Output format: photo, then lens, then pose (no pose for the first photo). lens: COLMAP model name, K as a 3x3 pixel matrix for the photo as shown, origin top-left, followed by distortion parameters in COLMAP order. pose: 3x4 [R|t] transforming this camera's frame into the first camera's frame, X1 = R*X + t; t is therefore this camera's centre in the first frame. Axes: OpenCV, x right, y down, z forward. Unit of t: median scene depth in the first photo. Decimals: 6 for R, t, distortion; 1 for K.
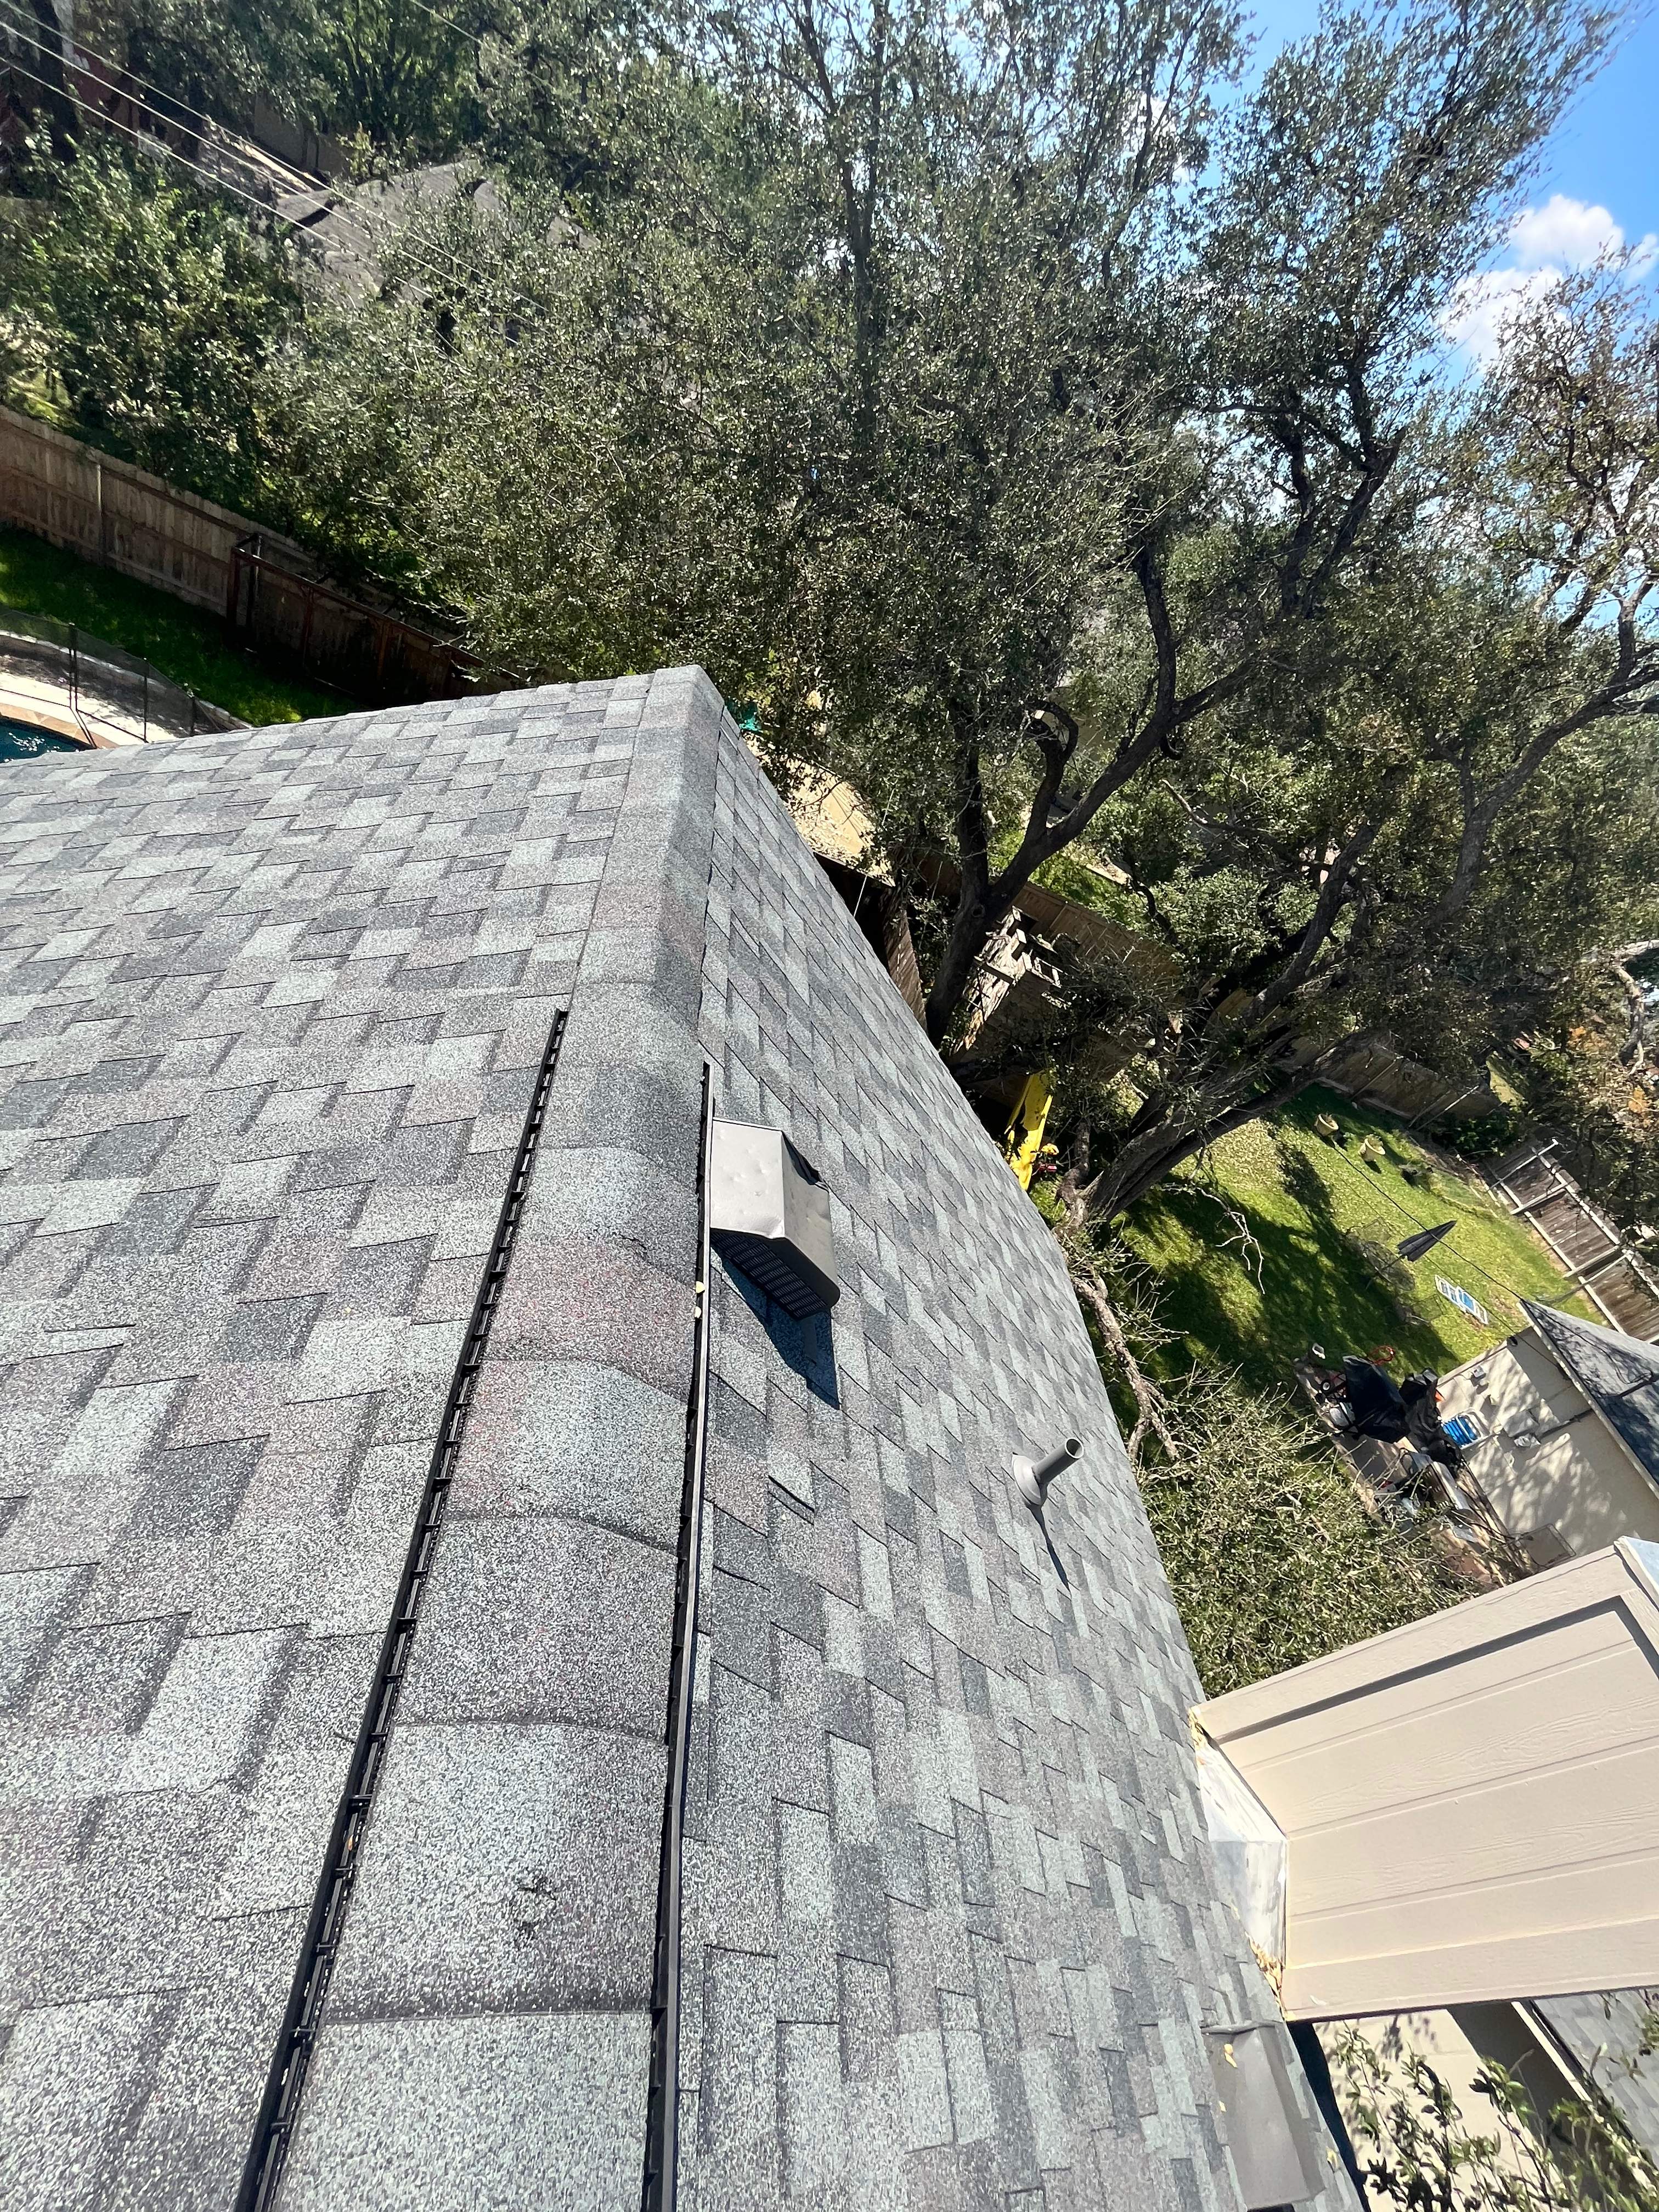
lens RADIAL K [[901.8, 0, 826.6], [0, 901.8, 1096.8], [0, 0, 1]] dist [-0.000947, -0.000140]
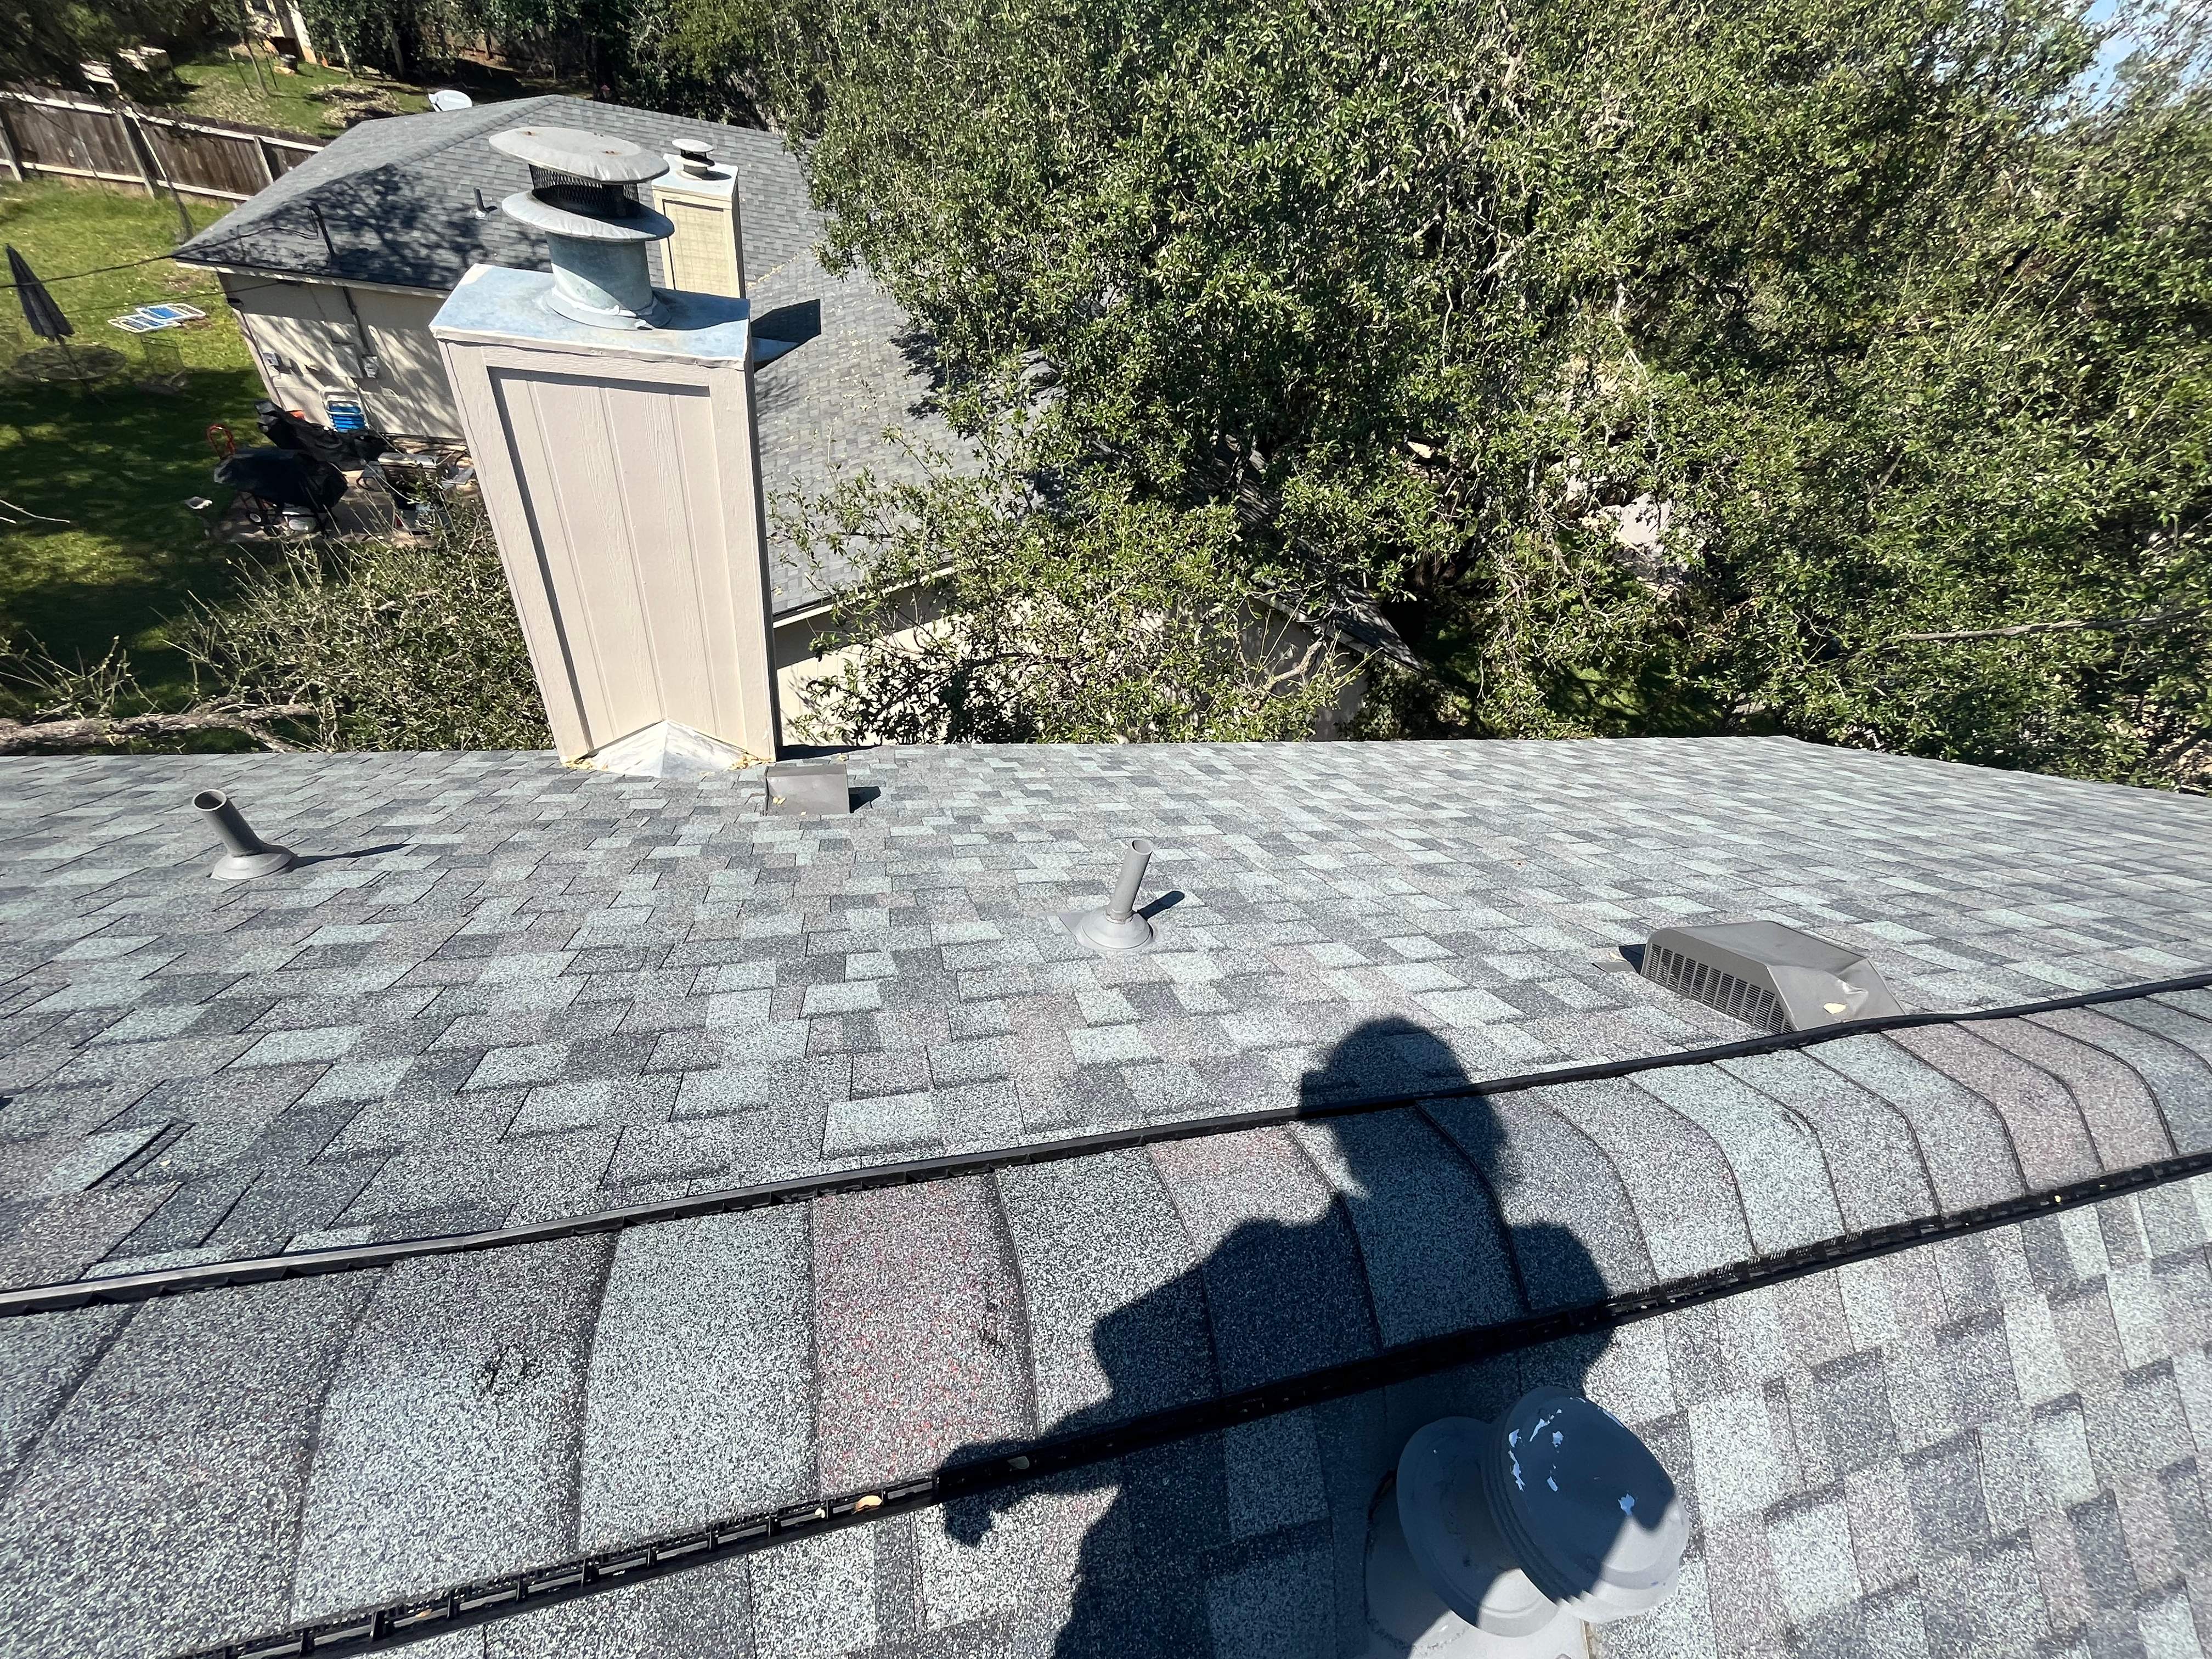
lens RADIAL K [[901.8, 0, 1106.0], [0, 901.8, 829.5], [0, 0, 1]] dist [-0.000947, -0.000140]
pose [[-0.058162, -0.959571, 0.275393, -0.016716], [0.447631, 0.221507, 0.866349, 0.050931], [-0.892325, 0.173663, 0.416650, -0.042328]]
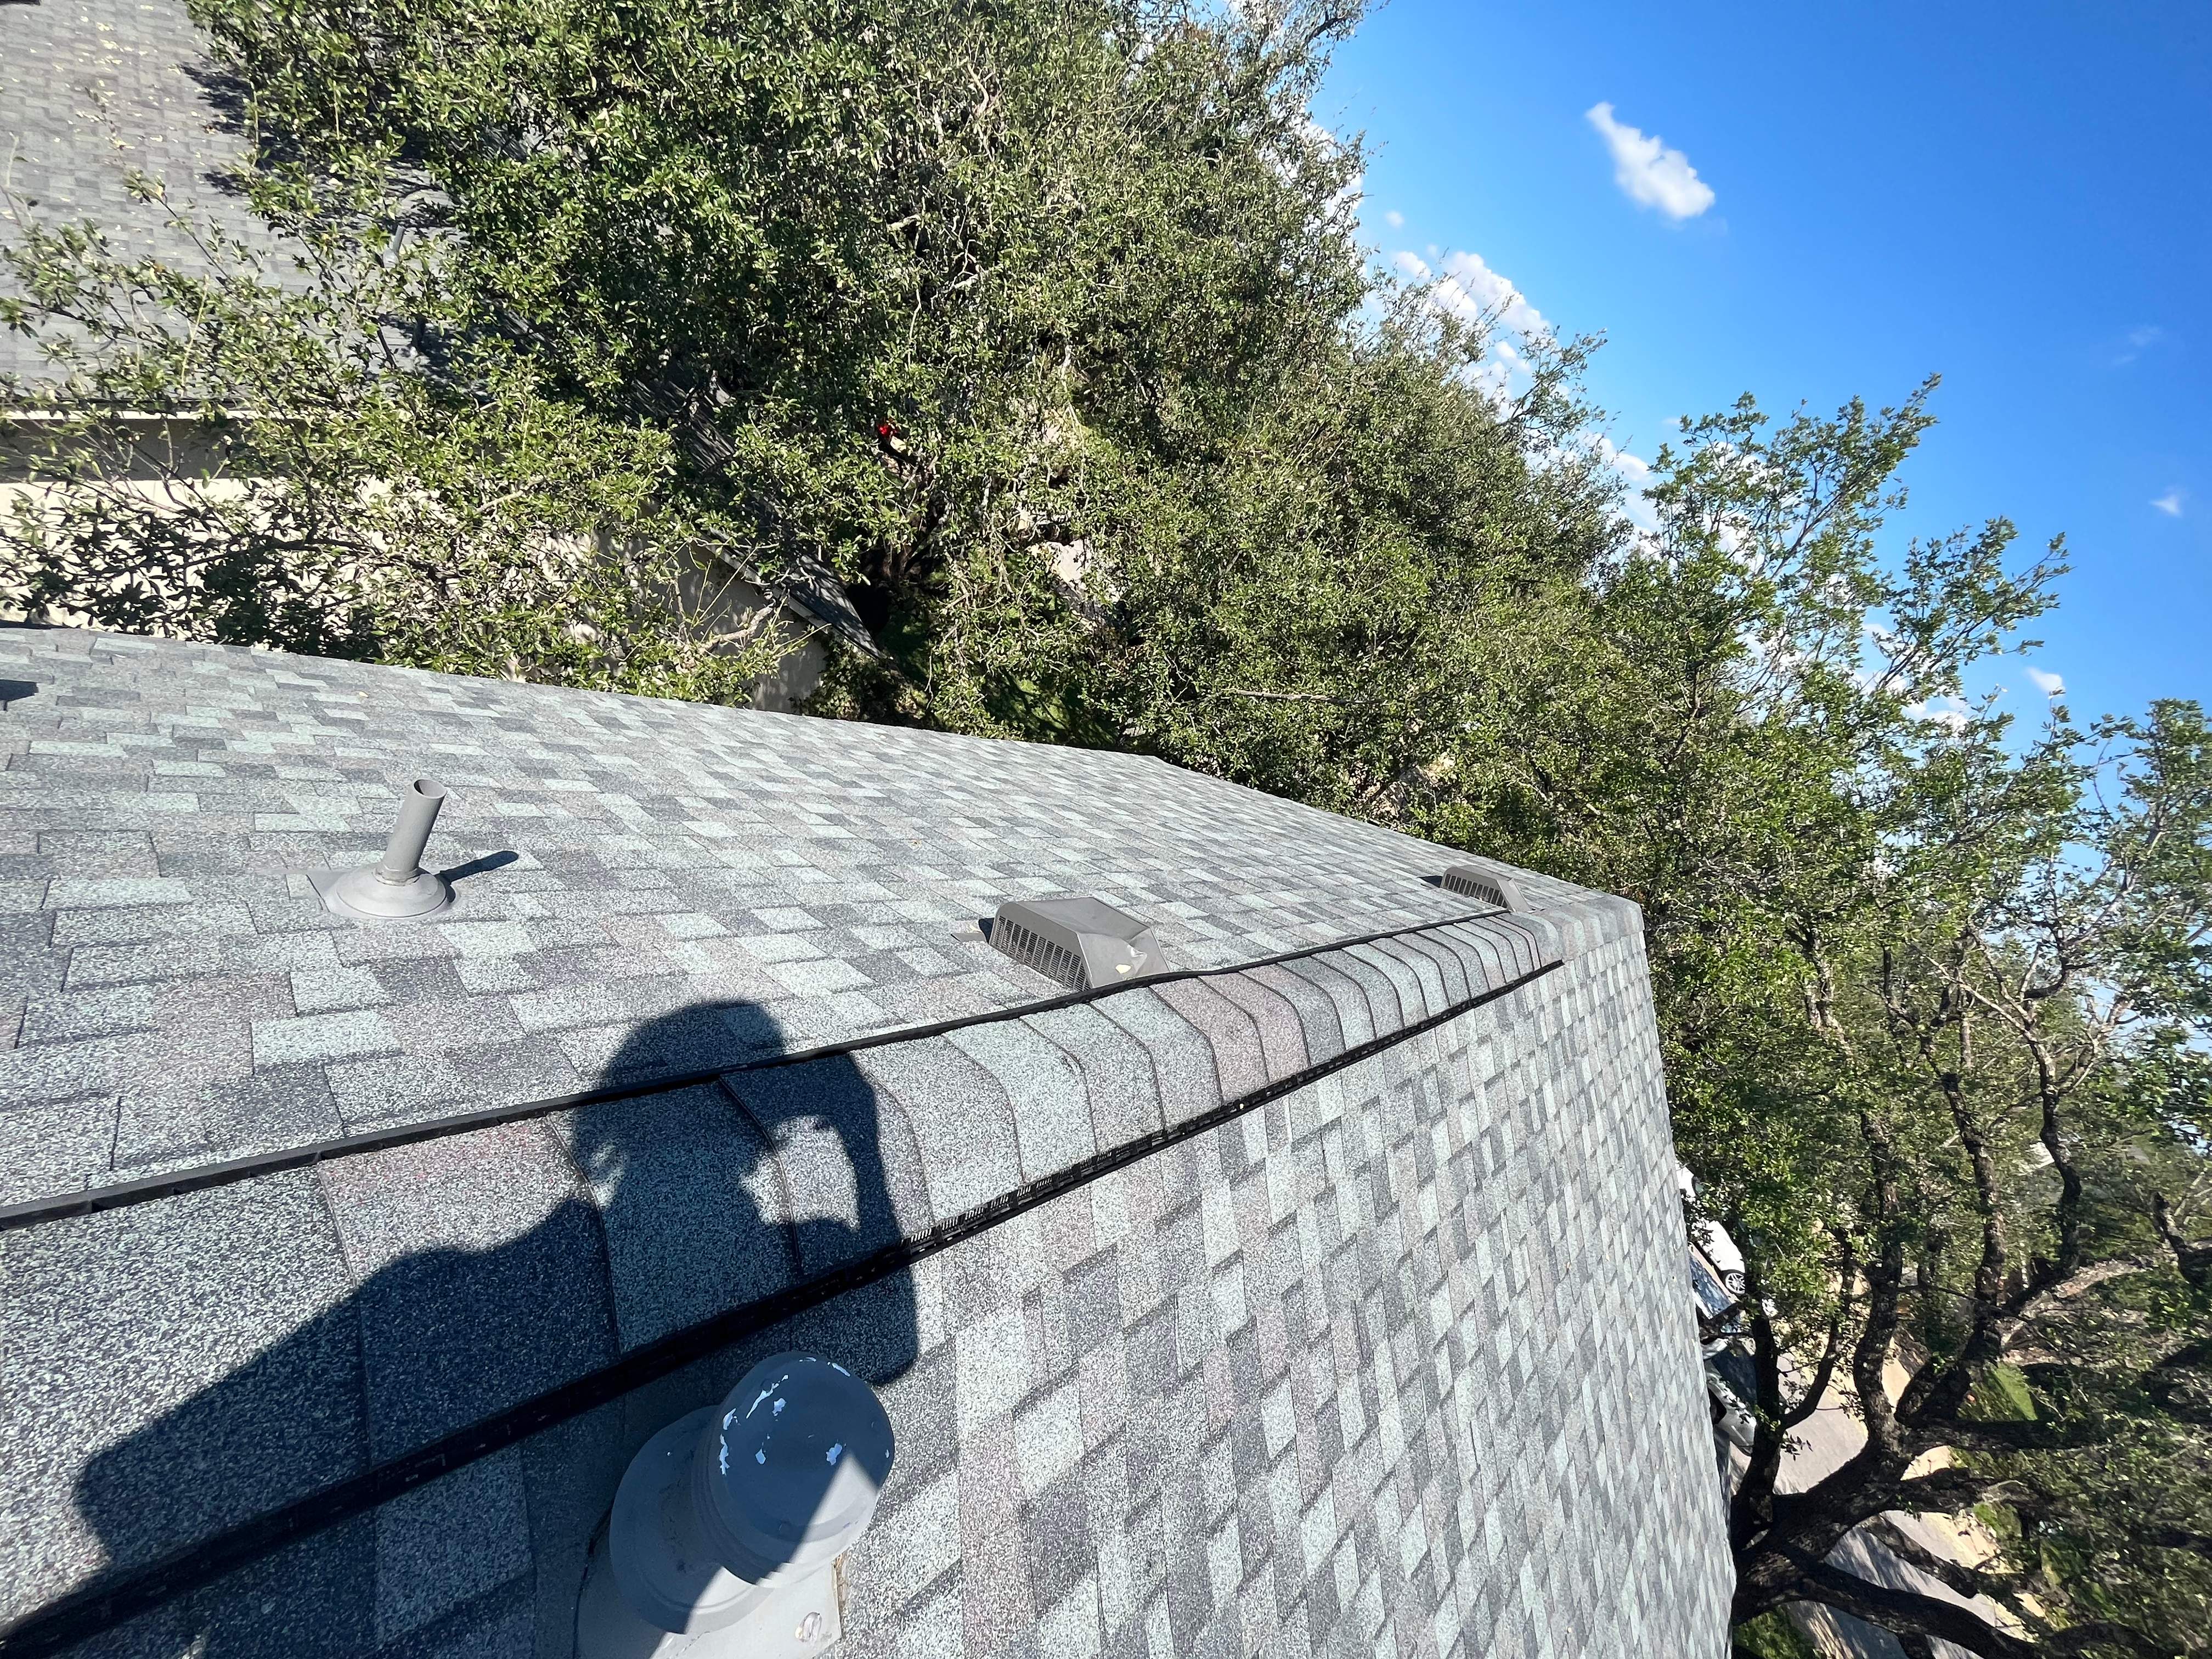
lens RADIAL K [[898.8, 0, 1106.0], [0, 898.8, 829.5], [0, 0, 1]] dist [-0.000753, -0.000511]
pose [[-0.131754, -0.970334, 0.202713, -0.026780], [-0.113634, 0.217932, 0.969326, 0.081206], [-0.984748, 0.104678, -0.138977, -0.087673]]
